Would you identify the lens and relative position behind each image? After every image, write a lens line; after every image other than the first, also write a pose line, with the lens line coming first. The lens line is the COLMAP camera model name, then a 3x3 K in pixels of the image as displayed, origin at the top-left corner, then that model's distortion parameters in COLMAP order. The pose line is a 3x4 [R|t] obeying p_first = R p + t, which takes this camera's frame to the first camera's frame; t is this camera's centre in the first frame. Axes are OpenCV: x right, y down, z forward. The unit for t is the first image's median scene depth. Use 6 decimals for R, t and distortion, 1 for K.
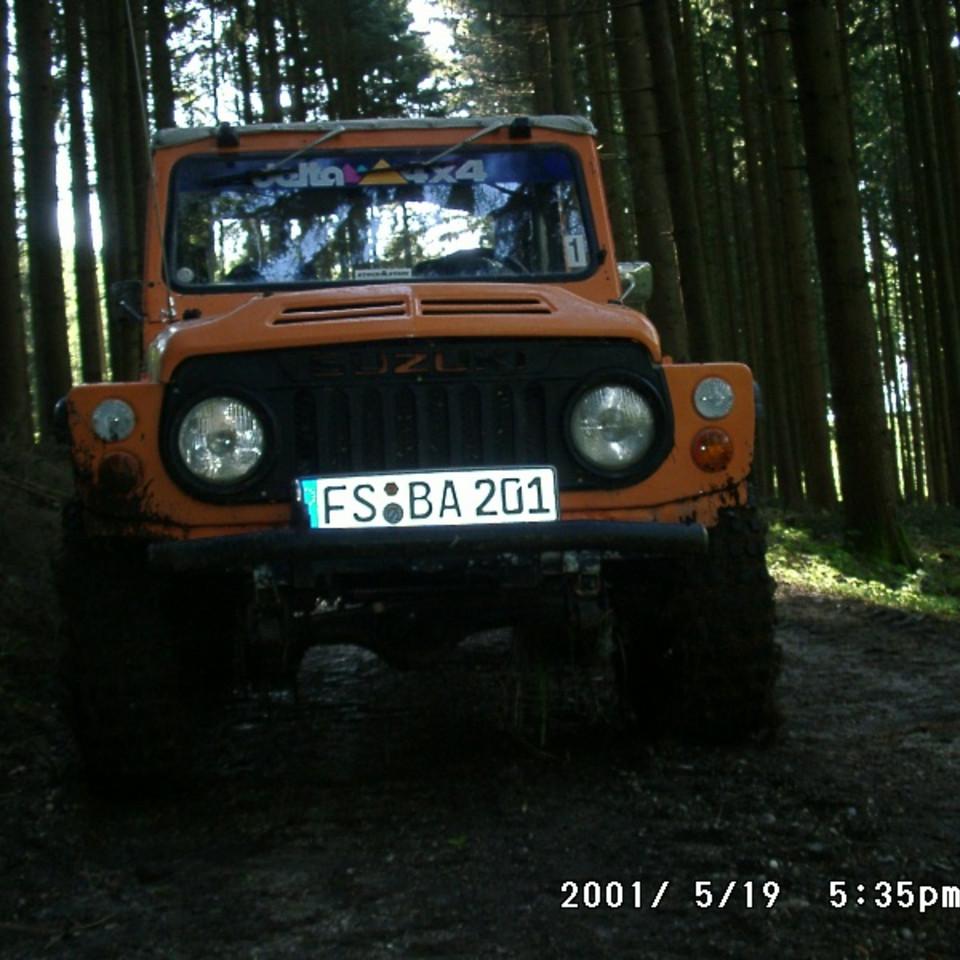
lens RADIAL K [[1557.2, 0, 480.0], [0, 1557.2, 480.0], [0, 0, 1]] dist [-0.140398, 0.096985]
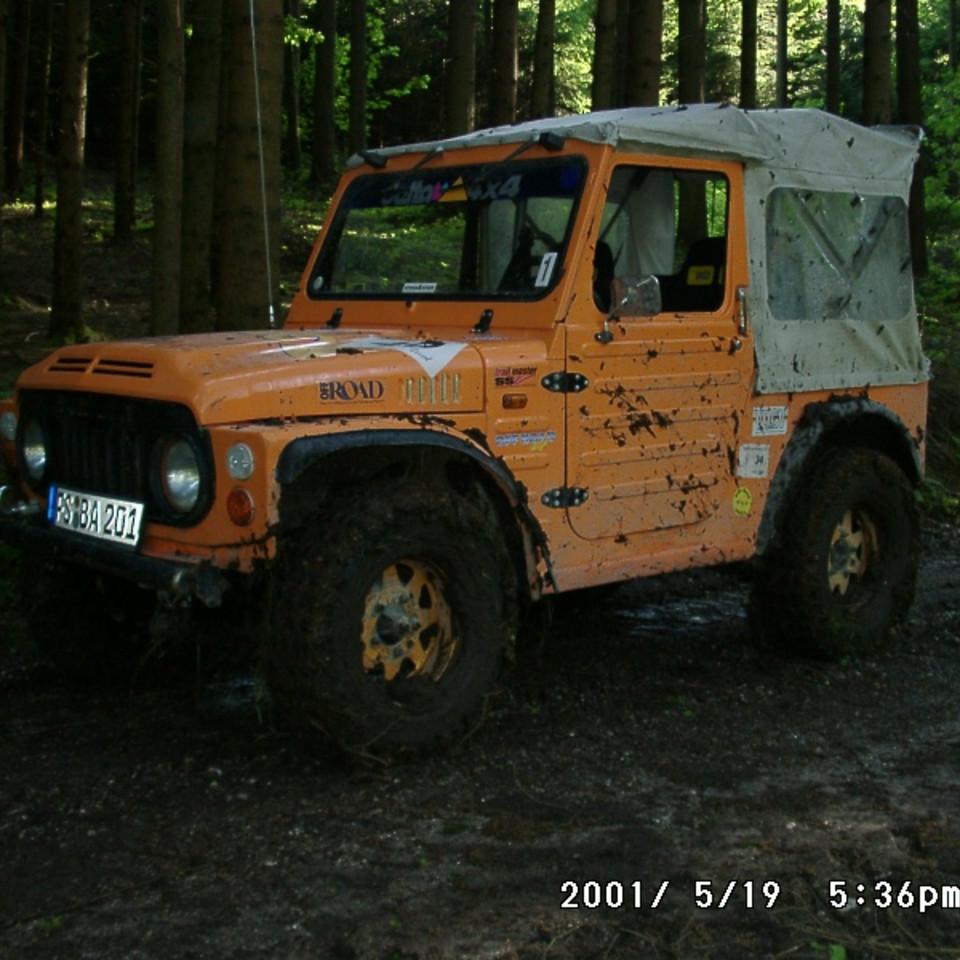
lens RADIAL K [[1557.2, 0, 480.0], [0, 1557.2, 480.0], [0, 0, 1]] dist [-0.140398, 0.096985]
pose [[0.586126, 0.142566, -0.797579, 1.180233], [-0.040382, 0.988314, 0.146984, -0.217437], [0.809213, -0.053944, 0.585033, 0.497653]]
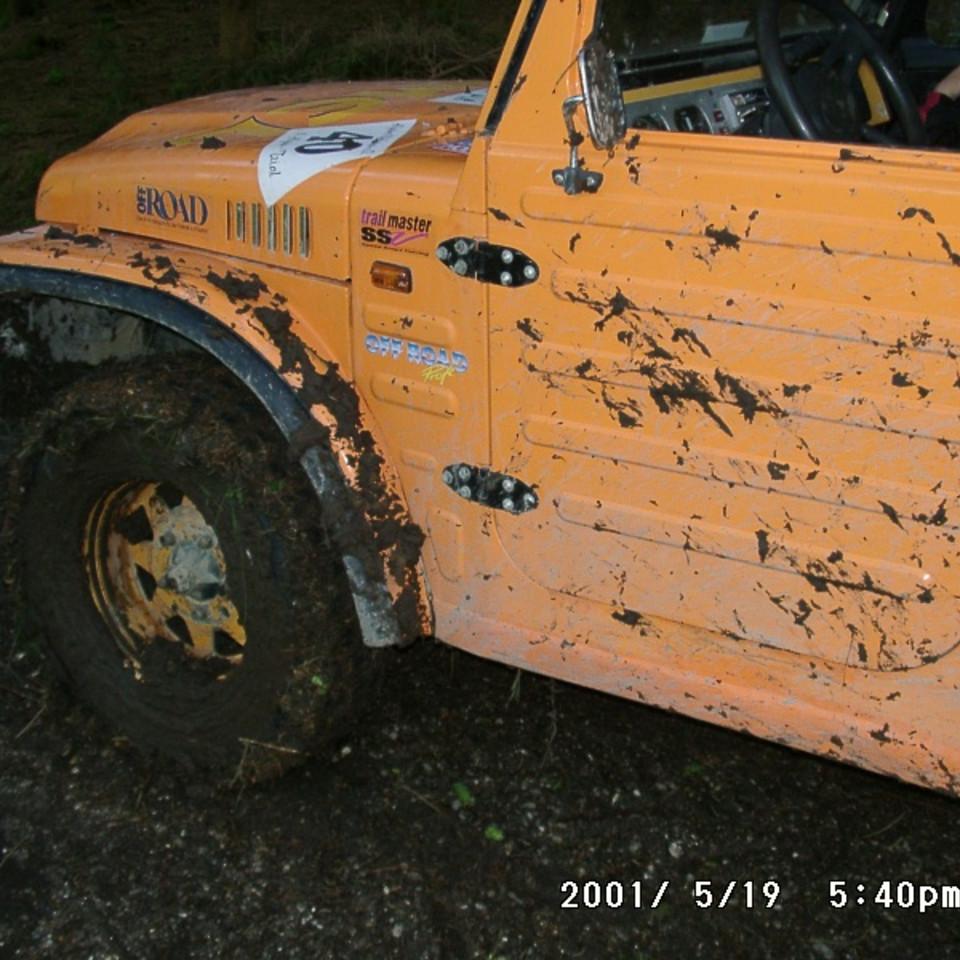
lens RADIAL K [[1557.2, 0, 480.0], [0, 1557.2, 480.0], [0, 0, 1]] dist [-0.140398, 0.096985]
pose [[-0.644878, 0.313374, -0.697086, 0.613268], [0.029302, 0.921542, 0.387171, -0.273677], [0.763724, 0.229251, -0.603465, 1.774543]]
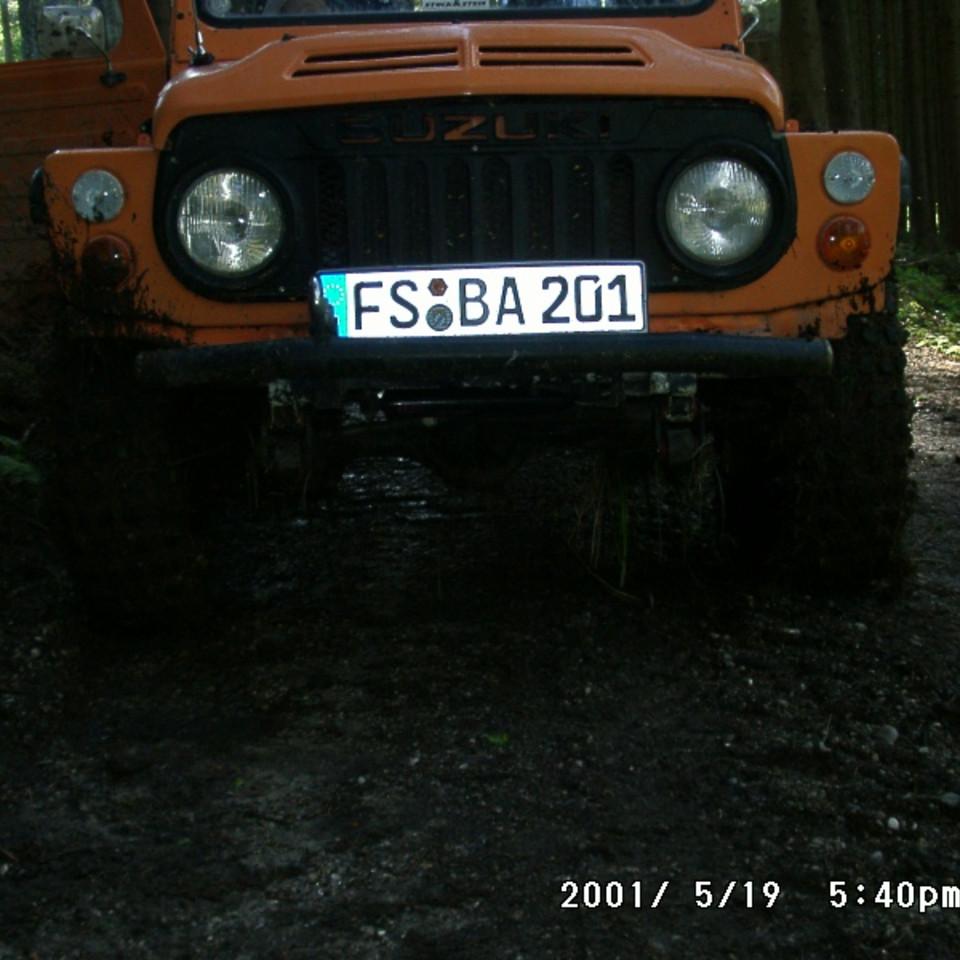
lens RADIAL K [[1557.2, 0, 480.0], [0, 1557.2, 480.0], [0, 0, 1]] dist [-0.140398, 0.096985]
pose [[0.996701, 0.031069, -0.074980, 0.027507], [-0.017197, 0.983698, 0.179003, -0.039346], [0.079319, -0.177123, 0.980987, 0.194423]]
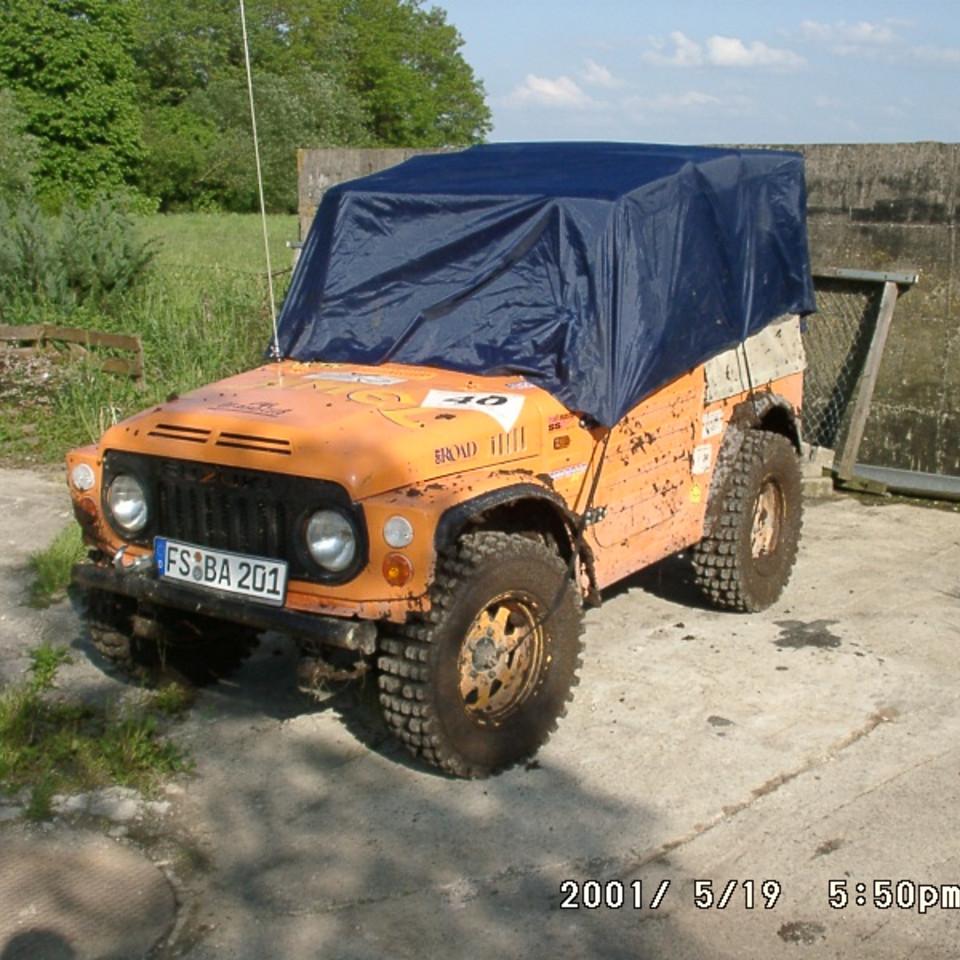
lens RADIAL K [[1557.2, 0, 480.0], [0, 1557.2, 480.0], [0, 0, 1]] dist [-0.140398, 0.096985]
pose [[0.774990, 0.180867, -0.605539, 1.018947], [-0.041719, 0.970723, 0.236549, -0.420444], [0.630595, -0.158061, 0.759847, 0.054879]]
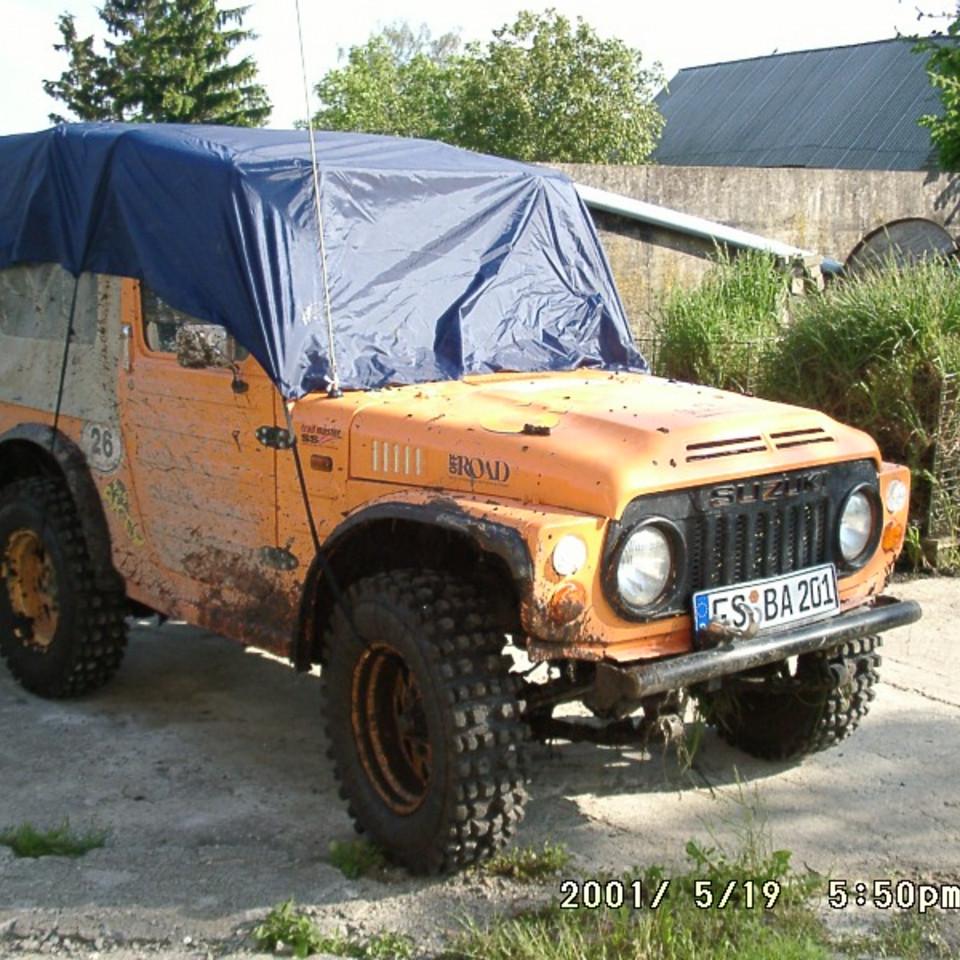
lens RADIAL K [[1557.2, 0, 480.0], [0, 1557.2, 480.0], [0, 0, 1]] dist [-0.140398, 0.096985]
pose [[0.814778, -0.042468, 0.578216, -0.894905], [-0.037662, 0.991330, 0.125880, -0.220474], [-0.578549, -0.124341, 0.806115, 0.173464]]
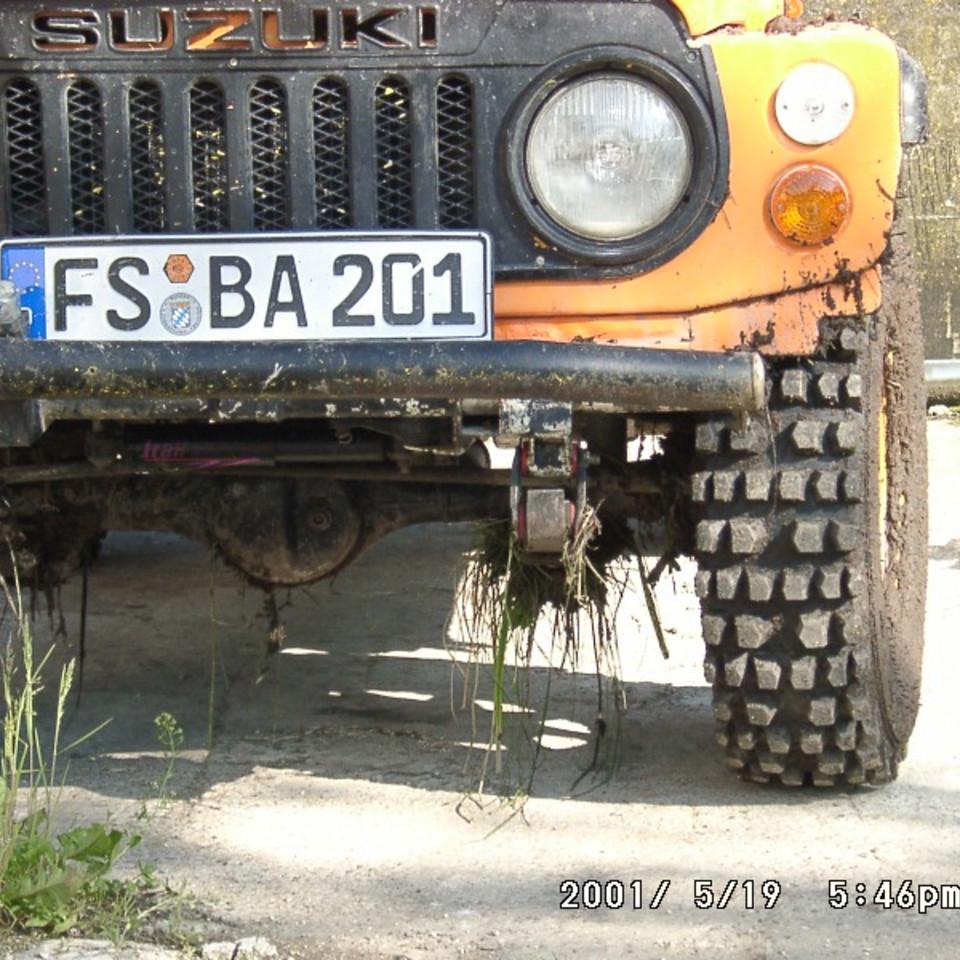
lens RADIAL K [[3468.8, 0, 480.0], [0, 3468.8, 480.0], [0, 0, 1]] dist [0.312178, 1.973909]
pose [[0.988713, 0.042246, -0.143744, 0.219023], [-0.024550, 0.992137, 0.122723, -0.070931], [0.147799, -0.117809, 0.981976, -0.174760]]
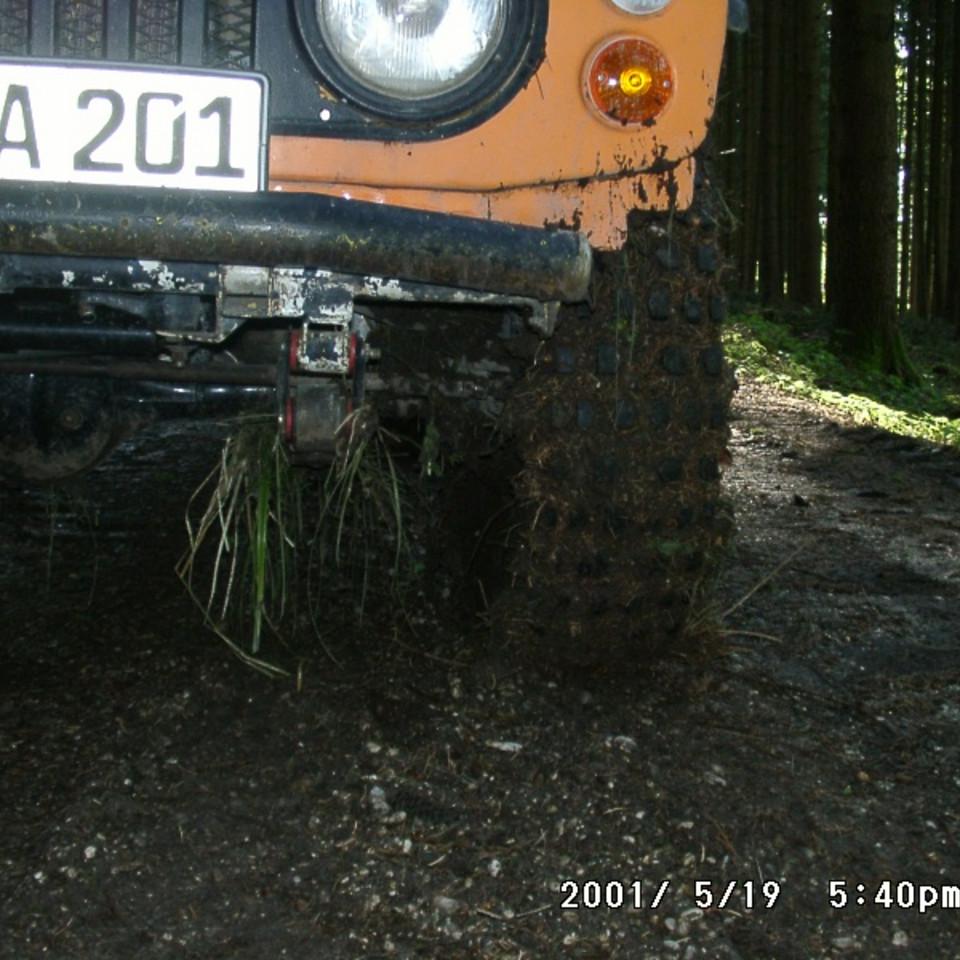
lens RADIAL K [[1557.2, 0, 480.0], [0, 1557.2, 480.0], [0, 0, 1]] dist [-0.140398, 0.096985]
pose [[0.995868, 0.087447, 0.024500, 0.108120], [-0.090081, 0.985416, 0.144360, 0.036128], [-0.011519, -0.145971, 0.989222, 0.545715]]
